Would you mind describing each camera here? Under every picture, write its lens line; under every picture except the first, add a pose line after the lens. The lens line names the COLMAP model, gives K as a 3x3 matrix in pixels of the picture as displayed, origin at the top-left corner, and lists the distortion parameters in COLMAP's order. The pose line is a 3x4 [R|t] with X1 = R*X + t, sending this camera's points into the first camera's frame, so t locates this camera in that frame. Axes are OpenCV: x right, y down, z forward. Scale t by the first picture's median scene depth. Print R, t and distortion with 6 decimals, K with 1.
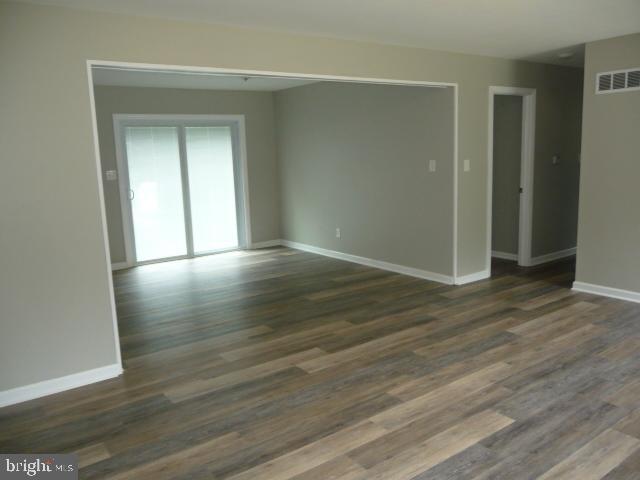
lens RADIAL K [[526.8, 0, 320.0], [0, 526.8, 240.0], [0, 0, 1]] dist [-0.027670, 0.009496]
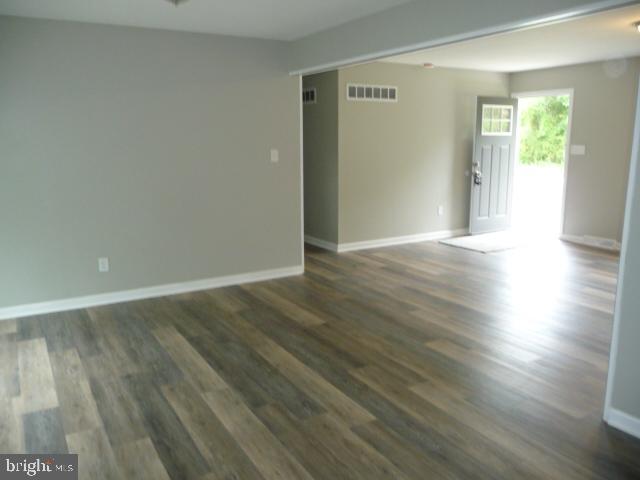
lens RADIAL K [[526.8, 0, 320.0], [0, 526.8, 240.0], [0, 0, 1]] dist [-0.027670, 0.009496]
pose [[0.089699, -0.153322, 0.984097, -0.950461], [0.175444, 0.975061, 0.135923, -0.142089], [-0.980395, 0.160461, 0.114362, 1.099403]]
